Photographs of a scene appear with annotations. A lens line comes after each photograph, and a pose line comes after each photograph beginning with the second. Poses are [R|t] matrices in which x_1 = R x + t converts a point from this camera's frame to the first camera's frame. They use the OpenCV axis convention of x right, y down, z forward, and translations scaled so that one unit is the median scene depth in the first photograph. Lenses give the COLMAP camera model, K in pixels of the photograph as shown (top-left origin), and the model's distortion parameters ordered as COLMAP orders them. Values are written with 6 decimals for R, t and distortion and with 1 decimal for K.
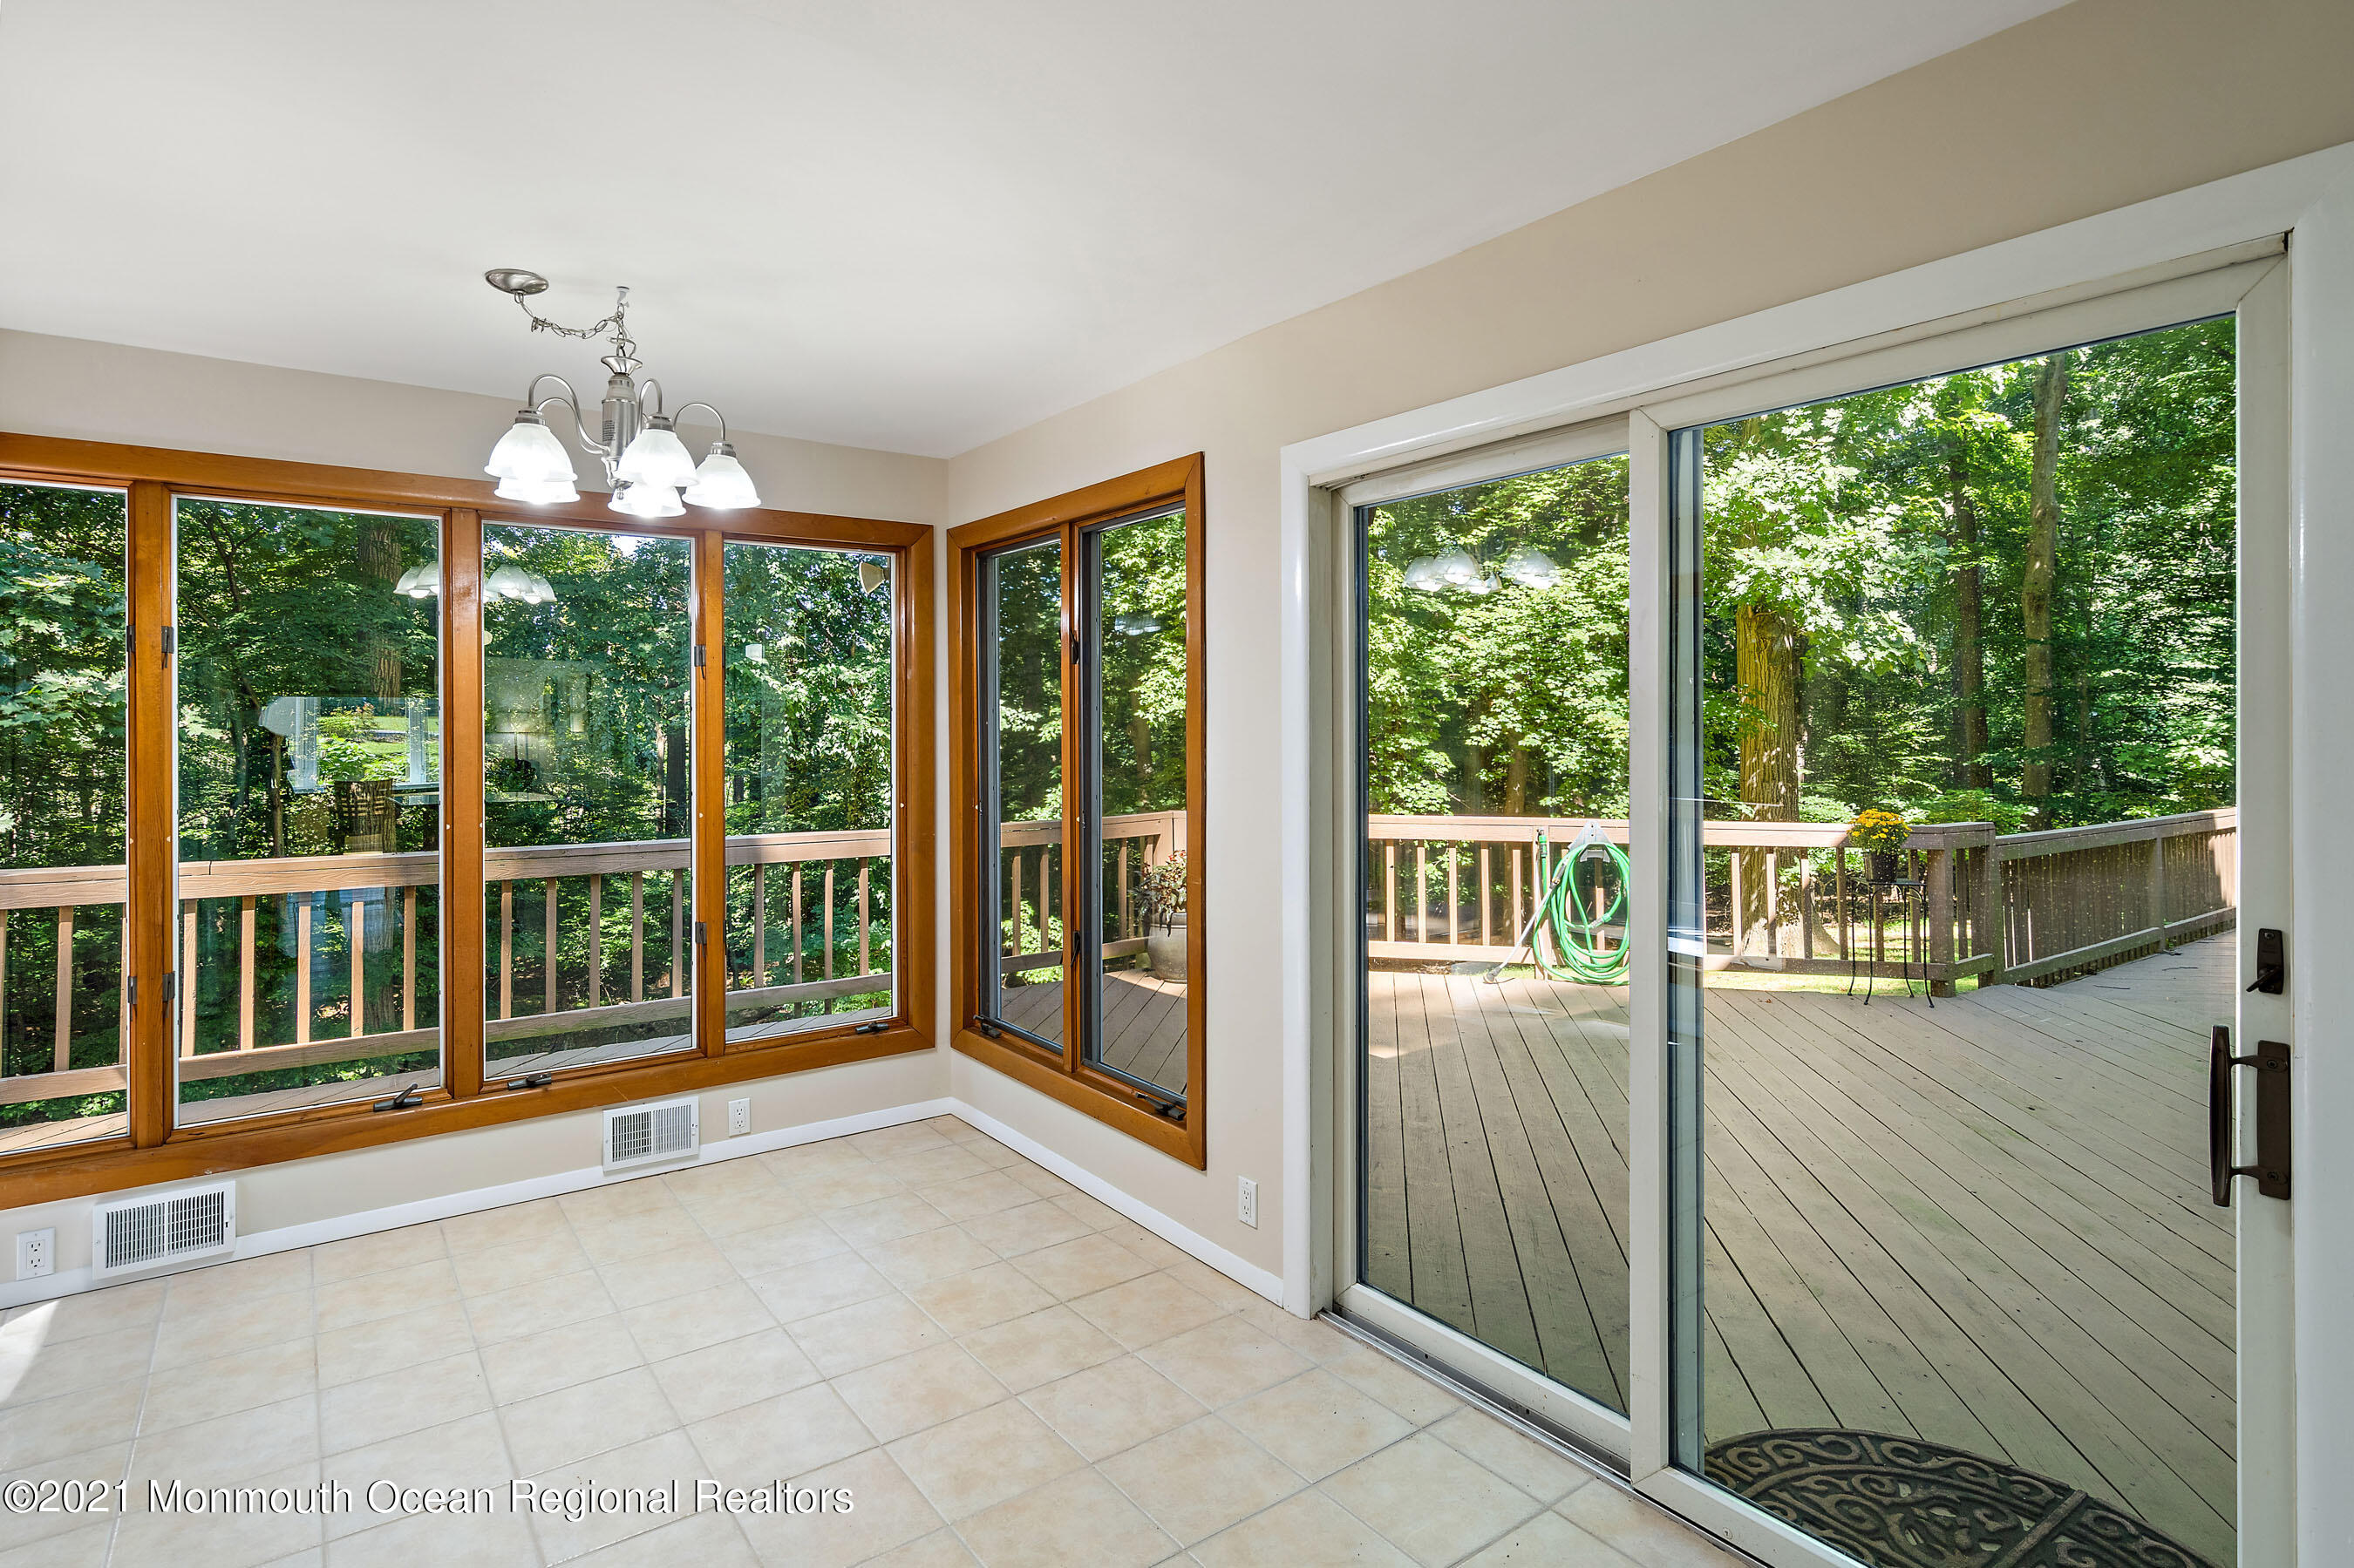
lens RADIAL K [[1214.4, 0, 1168.3], [0, 1214.4, 740.6], [0, 0, 1]] dist [0.006206, 0.000162]
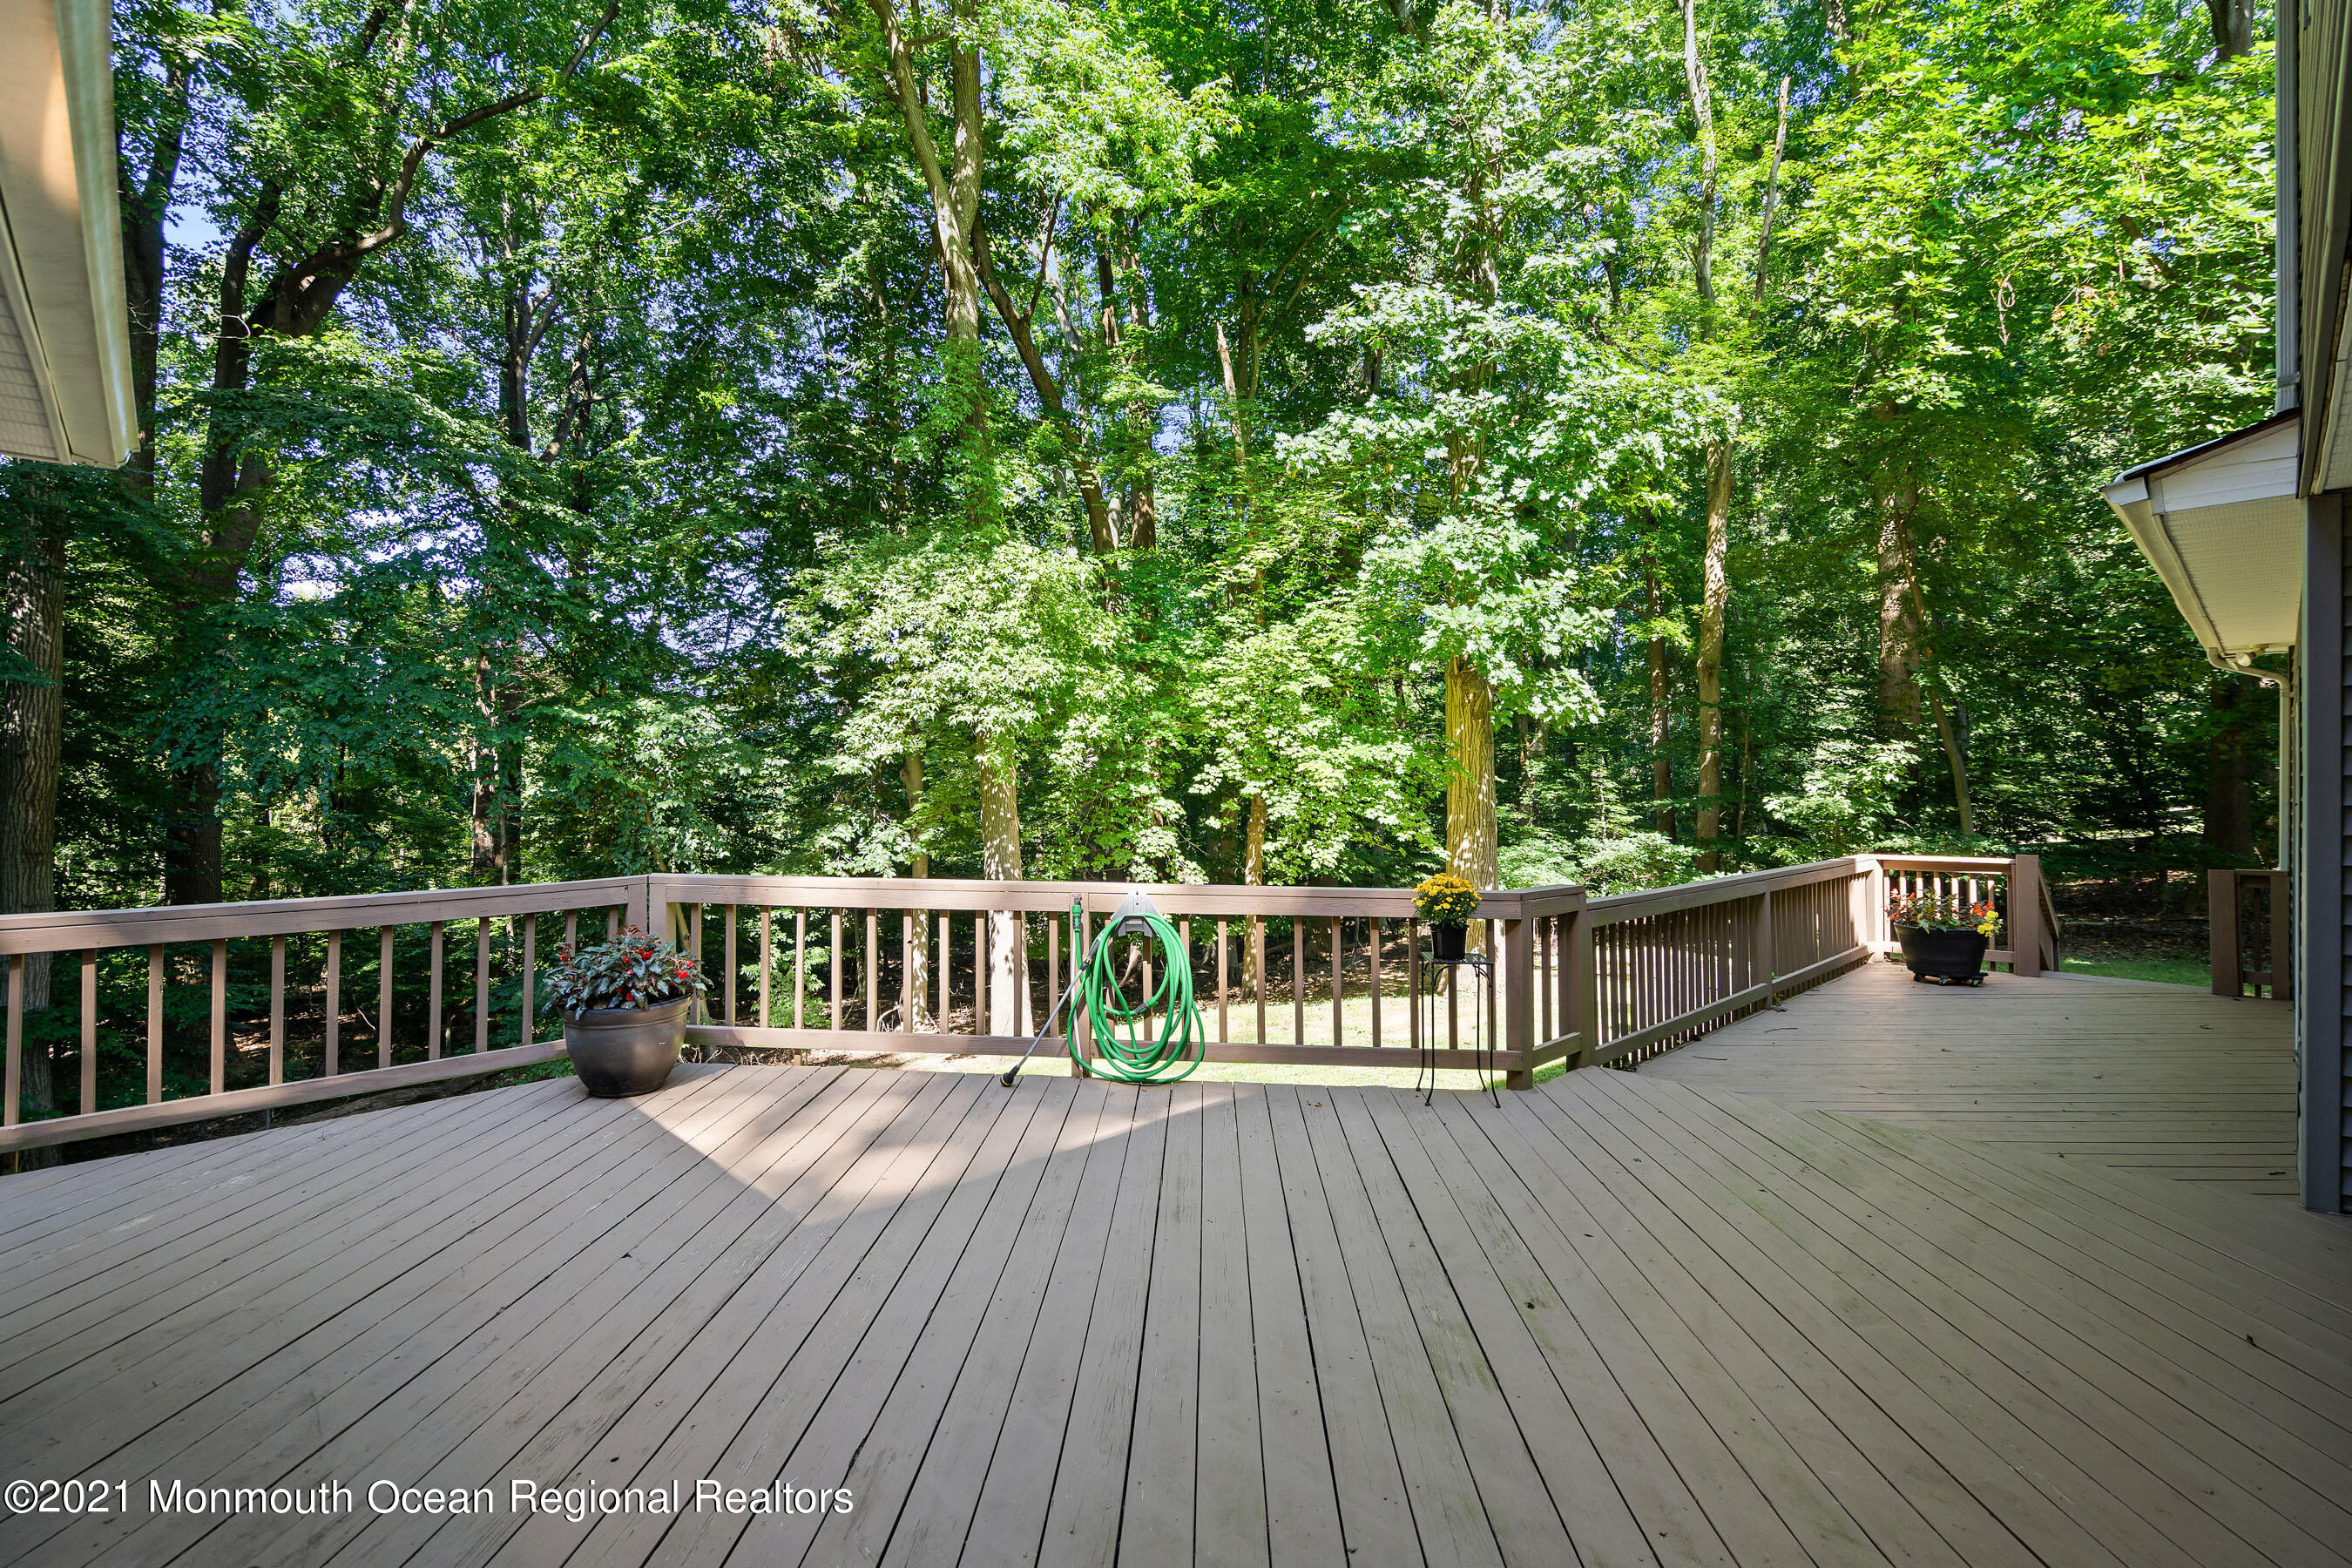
lens RADIAL K [[1067.4, 0, 1176.0], [0, 1067.4, 784.0], [0, 0, 1]] dist [-0.010758, 0.000329]
pose [[0.990285, 0.002878, 0.139023, 0.107087], [-0.002448, 0.999992, -0.003261, -0.000583], [-0.139031, 0.002889, 0.990284, 0.106032]]
